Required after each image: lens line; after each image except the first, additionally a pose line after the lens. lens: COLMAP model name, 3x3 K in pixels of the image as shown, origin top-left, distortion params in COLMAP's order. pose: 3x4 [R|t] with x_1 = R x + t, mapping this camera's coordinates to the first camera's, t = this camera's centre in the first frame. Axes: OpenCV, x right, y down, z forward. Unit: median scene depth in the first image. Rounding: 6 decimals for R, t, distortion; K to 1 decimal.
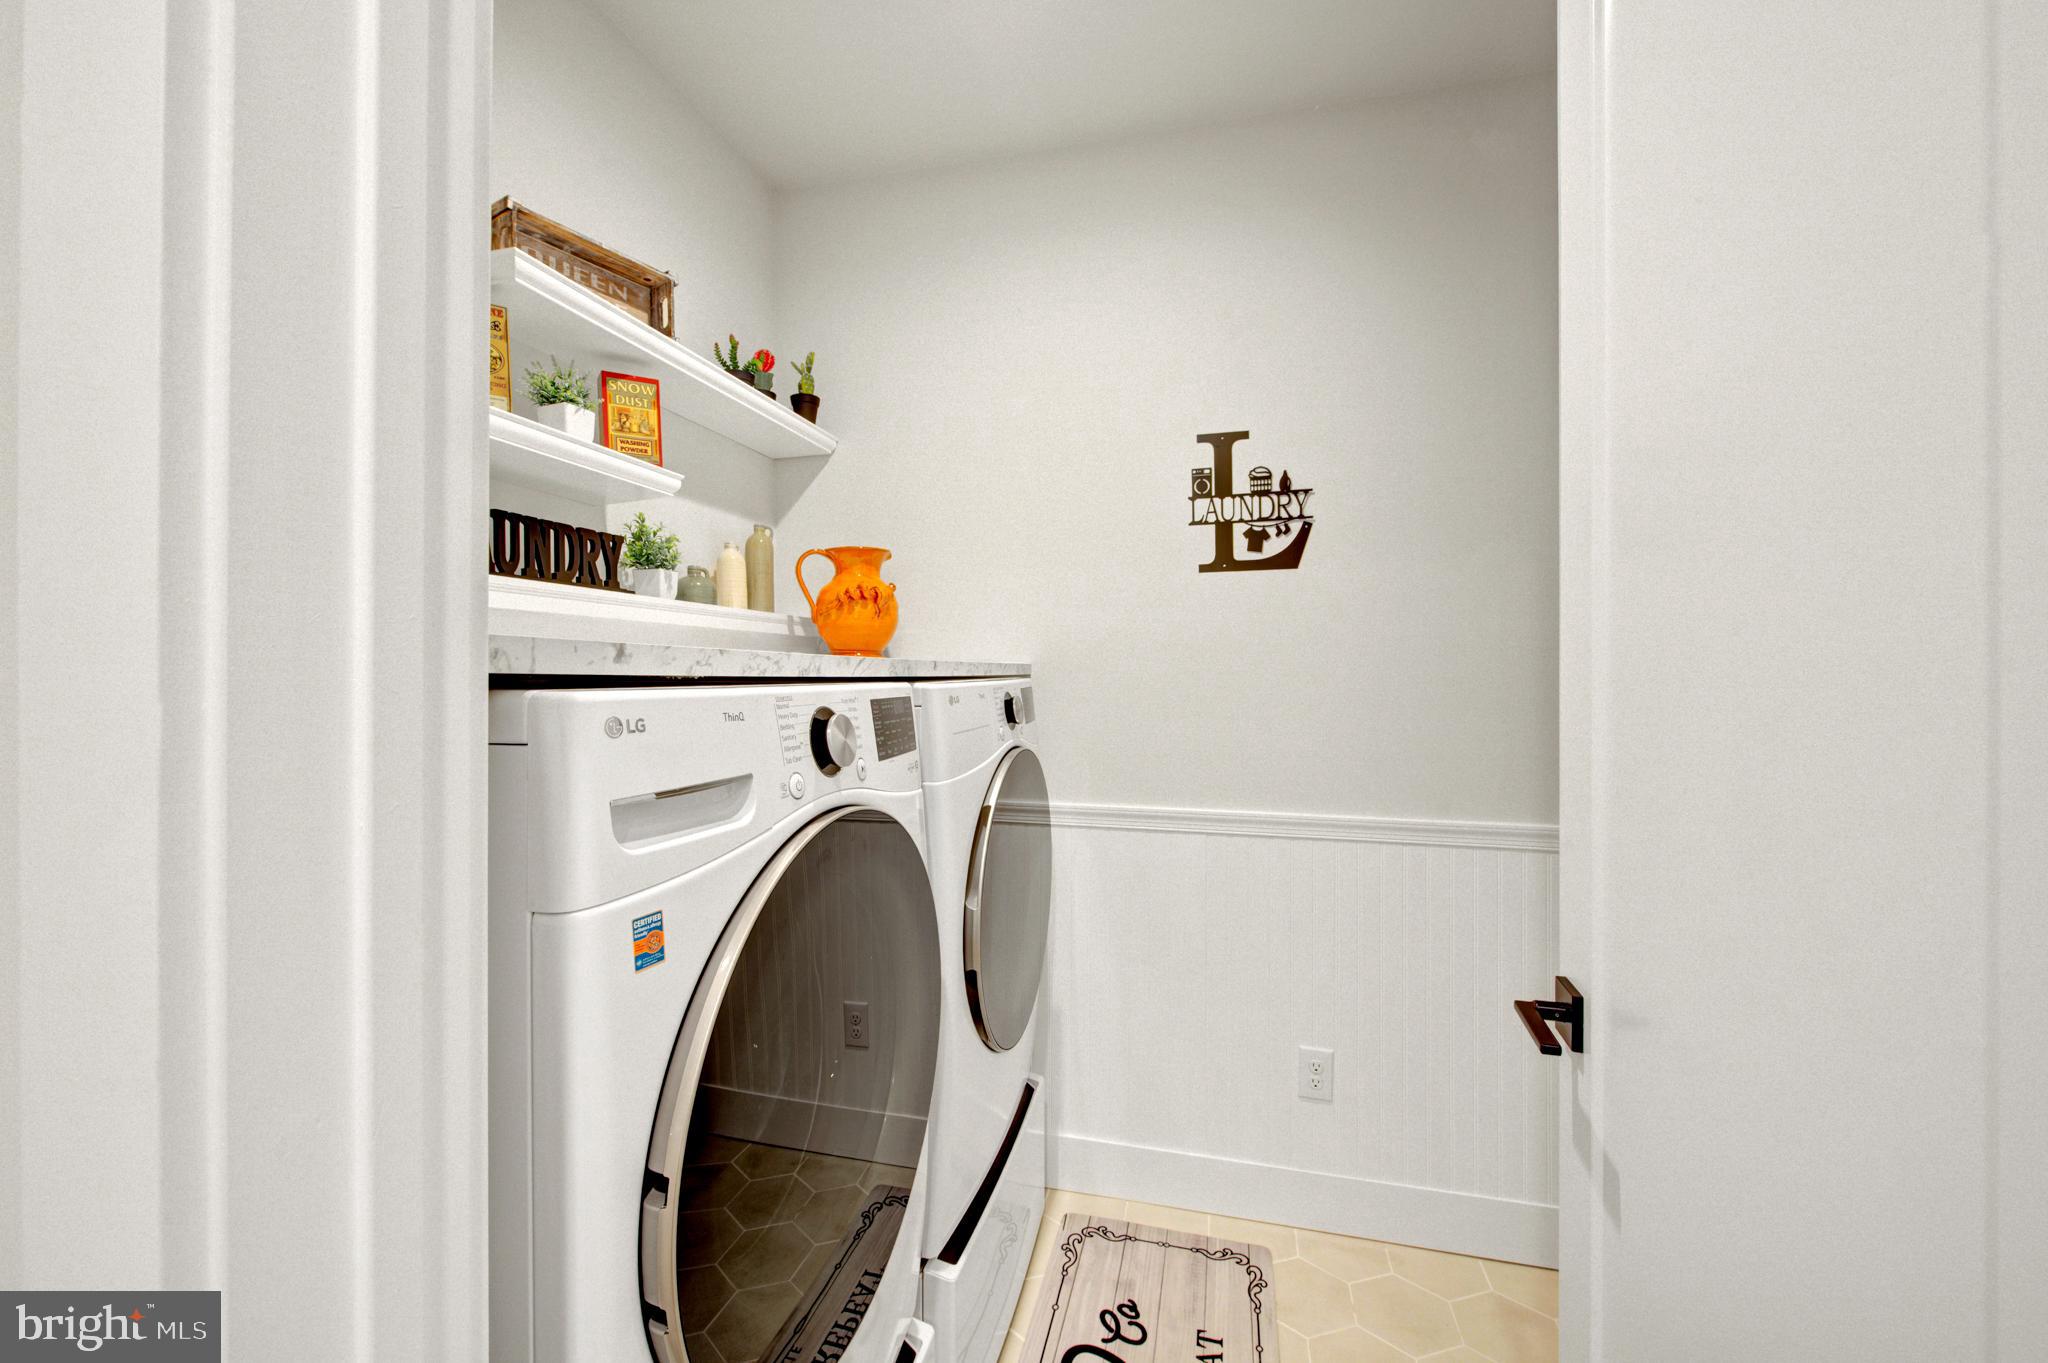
lens RADIAL K [[805.9, 0, 1027.8], [0, 805.9, 670.7], [0, 0, 1]] dist [0.005518, -0.002335]
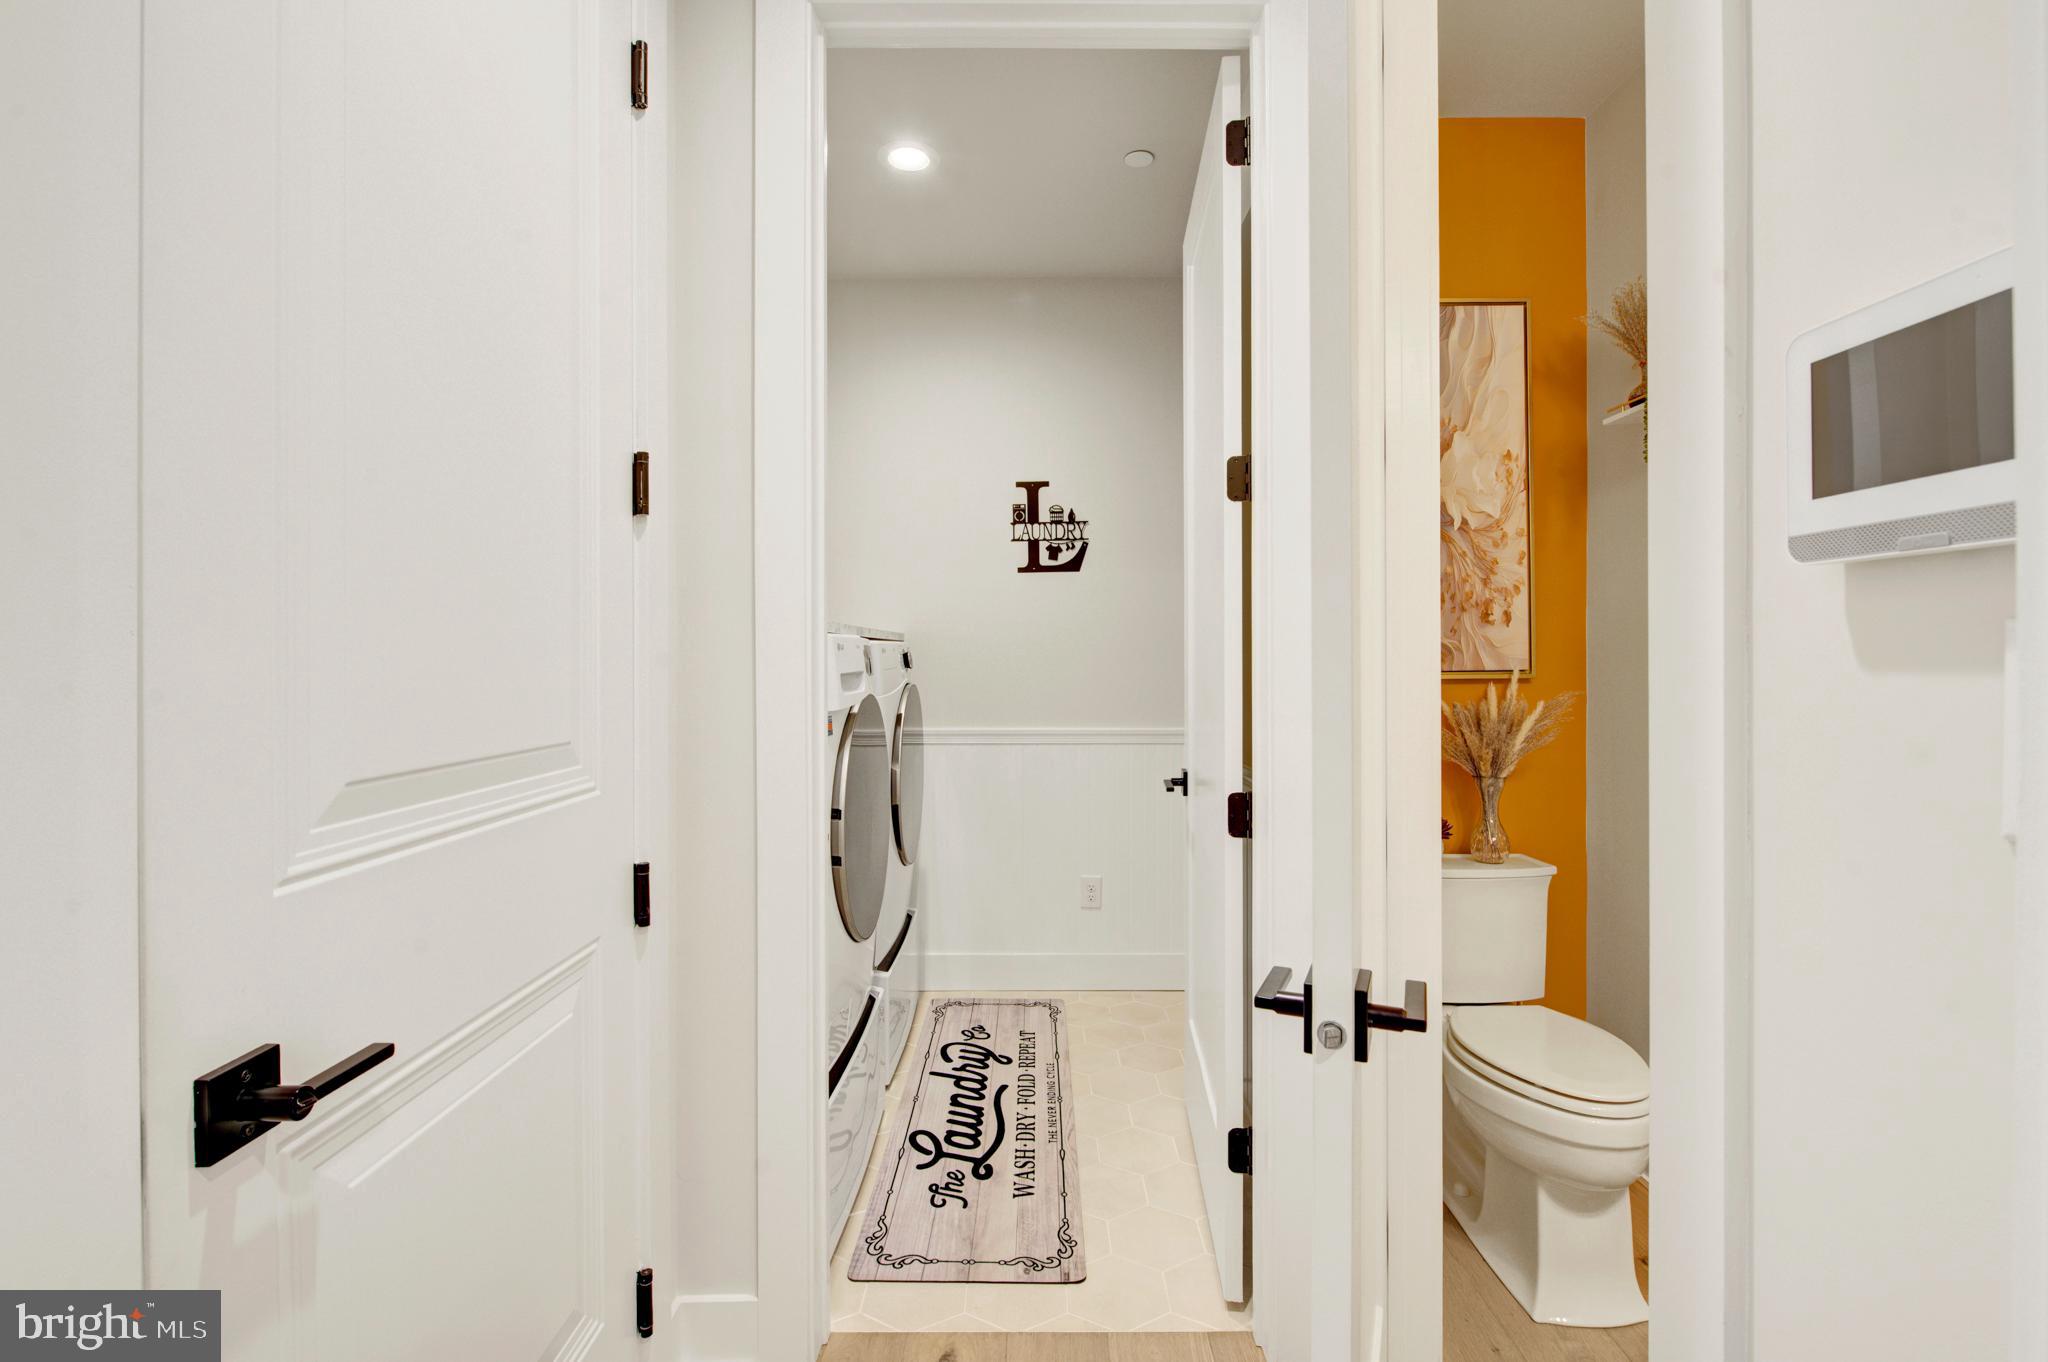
lens RADIAL K [[904.6, 0, 1024.5], [0, 904.6, 664.6], [0, 0, 1]] dist [0.014175, -0.001569]
pose [[0.972530, -0.006307, 0.232692, -0.176759], [0.003374, 0.999910, 0.012999, 0.029881], [-0.232753, -0.011857, 0.972464, -0.677519]]
